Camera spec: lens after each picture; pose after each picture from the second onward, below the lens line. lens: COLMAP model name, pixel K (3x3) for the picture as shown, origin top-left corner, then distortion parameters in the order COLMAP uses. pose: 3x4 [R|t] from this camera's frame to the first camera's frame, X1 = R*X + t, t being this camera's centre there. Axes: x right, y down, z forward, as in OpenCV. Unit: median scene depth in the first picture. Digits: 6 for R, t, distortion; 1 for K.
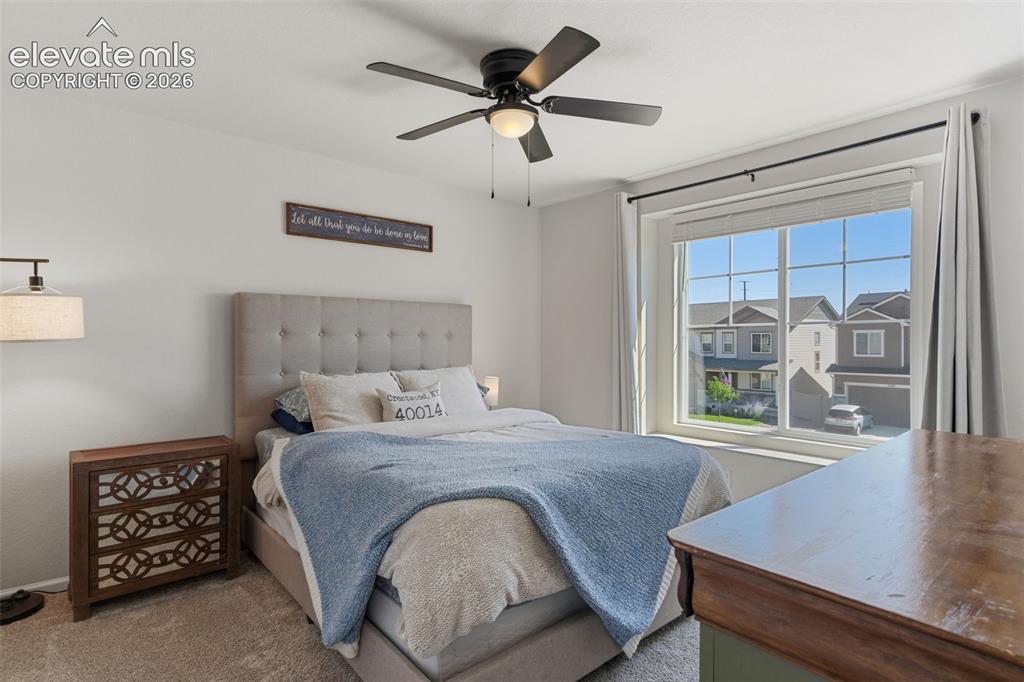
lens RADIAL K [[525.8, 0, 510.5], [0, 525.8, 343.7], [0, 0, 1]] dist [0.000638, -0.000004]
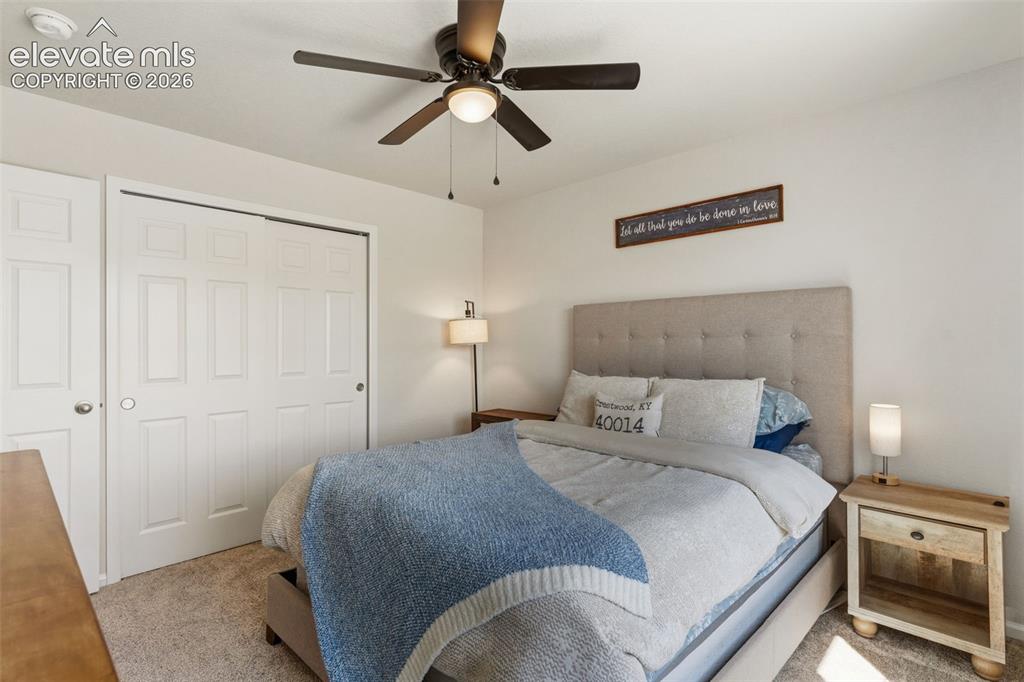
lens RADIAL K [[489.7, 0, 511.0], [0, 489.7, 340.7], [0, 0, 1]] dist [0.000799, 0.000038]
pose [[0.088275, -0.006461, -0.996075, 0.571033], [-0.002791, 0.999973, -0.006733, -0.003956], [0.996092, 0.003374, 0.088254, 0.663755]]
